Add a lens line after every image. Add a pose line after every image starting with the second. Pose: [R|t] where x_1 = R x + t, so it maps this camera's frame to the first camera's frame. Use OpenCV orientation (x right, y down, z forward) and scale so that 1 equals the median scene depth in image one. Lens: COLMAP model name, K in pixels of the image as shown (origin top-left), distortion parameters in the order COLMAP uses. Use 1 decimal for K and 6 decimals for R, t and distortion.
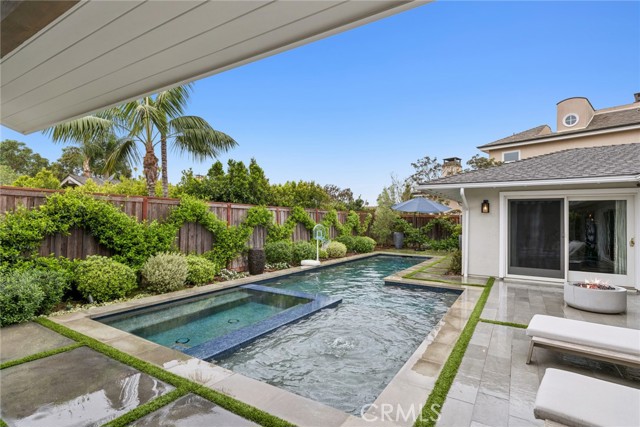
lens RADIAL K [[320.4, 0, 320.4], [0, 320.4, 215.9], [0, 0, 1]] dist [0.004631, 0.000740]
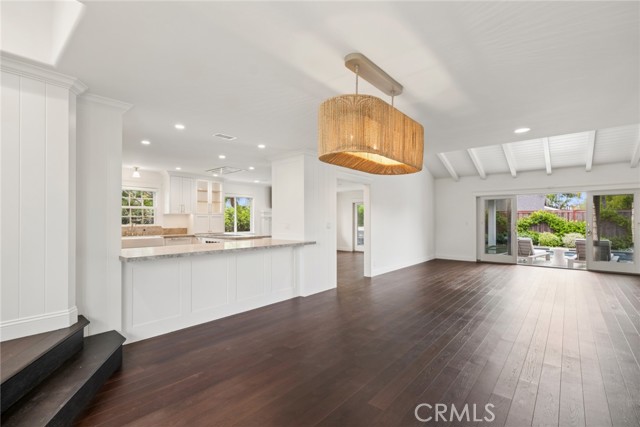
lens RADIAL K [[292.0, 0, 321.2], [0, 292.0, 217.5], [0, 0, 1]] dist [-0.004001, 0.000667]
pose [[-0.153286, -0.027038, -0.987812, 2.194358], [0.006176, 0.999580, -0.028318, 0.052147], [0.988163, -0.010441, -0.153054, -0.611390]]
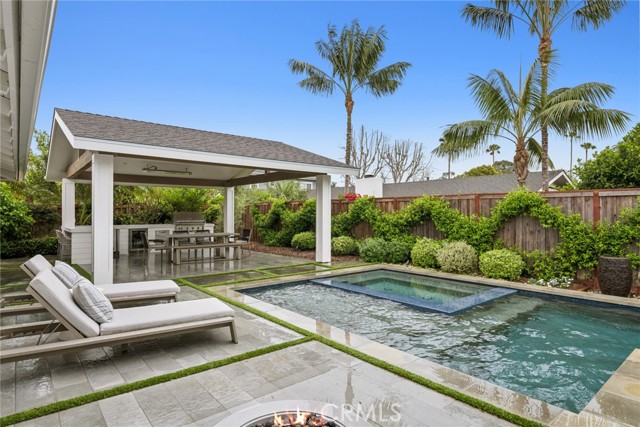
lens RADIAL K [[358.3, 0, 321.9], [0, 358.3, 209.5], [0, 0, 1]] dist [0.001010, -0.000169]
pose [[-0.313664, -0.024235, -0.949225, 1.028177], [0.006461, 0.999597, -0.027656, 0.033751], [0.949512, -0.014808, -0.313381, 1.029290]]
